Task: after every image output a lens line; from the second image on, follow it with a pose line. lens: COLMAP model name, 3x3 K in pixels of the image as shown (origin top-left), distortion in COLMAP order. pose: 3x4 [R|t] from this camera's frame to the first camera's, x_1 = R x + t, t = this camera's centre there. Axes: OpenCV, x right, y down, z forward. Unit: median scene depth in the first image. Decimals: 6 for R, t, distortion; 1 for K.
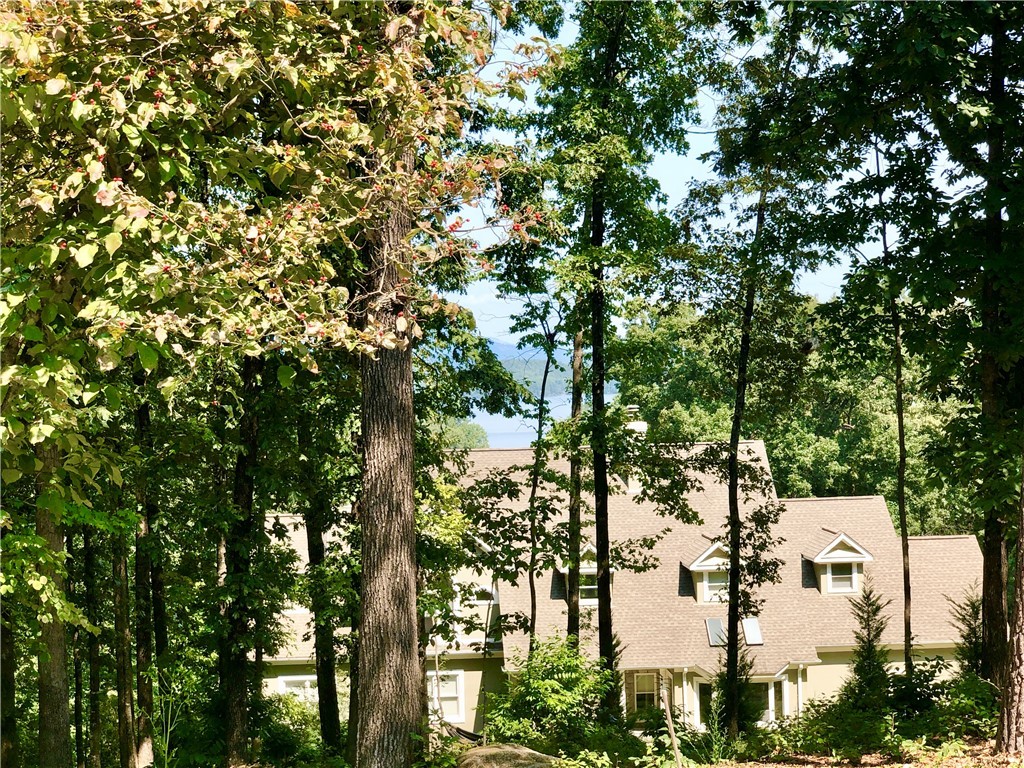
lens RADIAL K [[1846.3, 0, 481.4], [0, 1846.3, 346.5], [0, 0, 1]] dist [-0.193513, 2.107482]
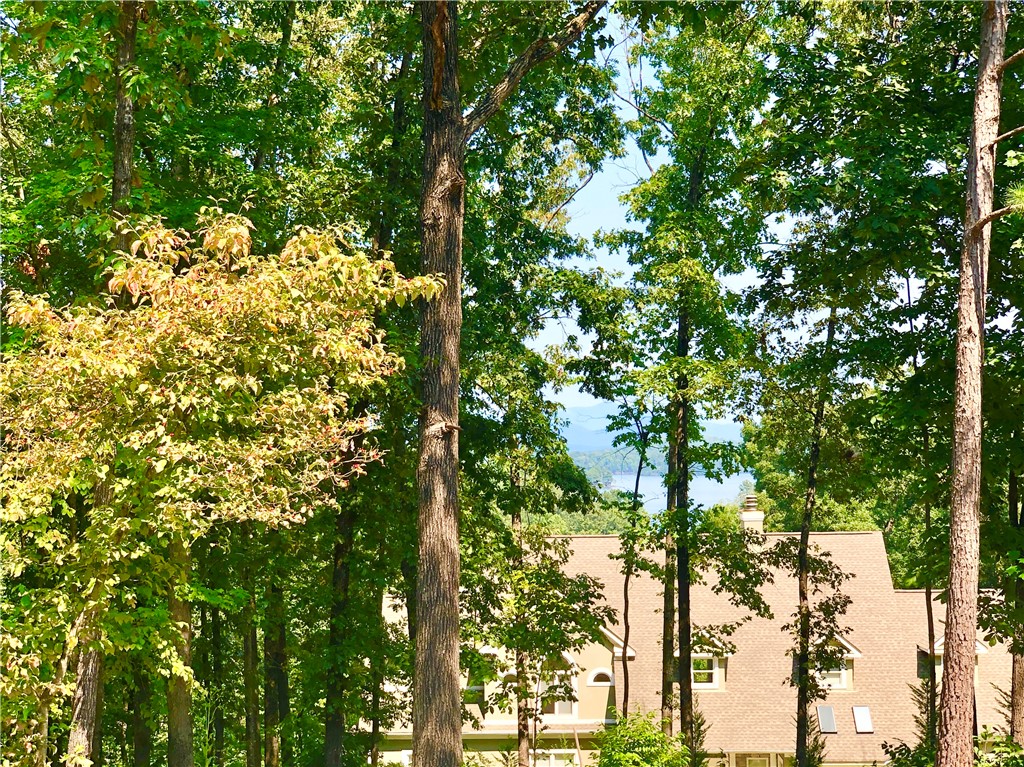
lens RADIAL K [[2088.2, 0, 512.0], [0, 2088.2, 383.5], [0, 0, 1]] dist [-0.003608, 0.266978]
pose [[0.996135, 0.012217, -0.086987, 0.071847], [-0.013099, 0.999868, -0.009578, -0.024915], [0.086858, 0.010681, 0.996163, -0.241768]]
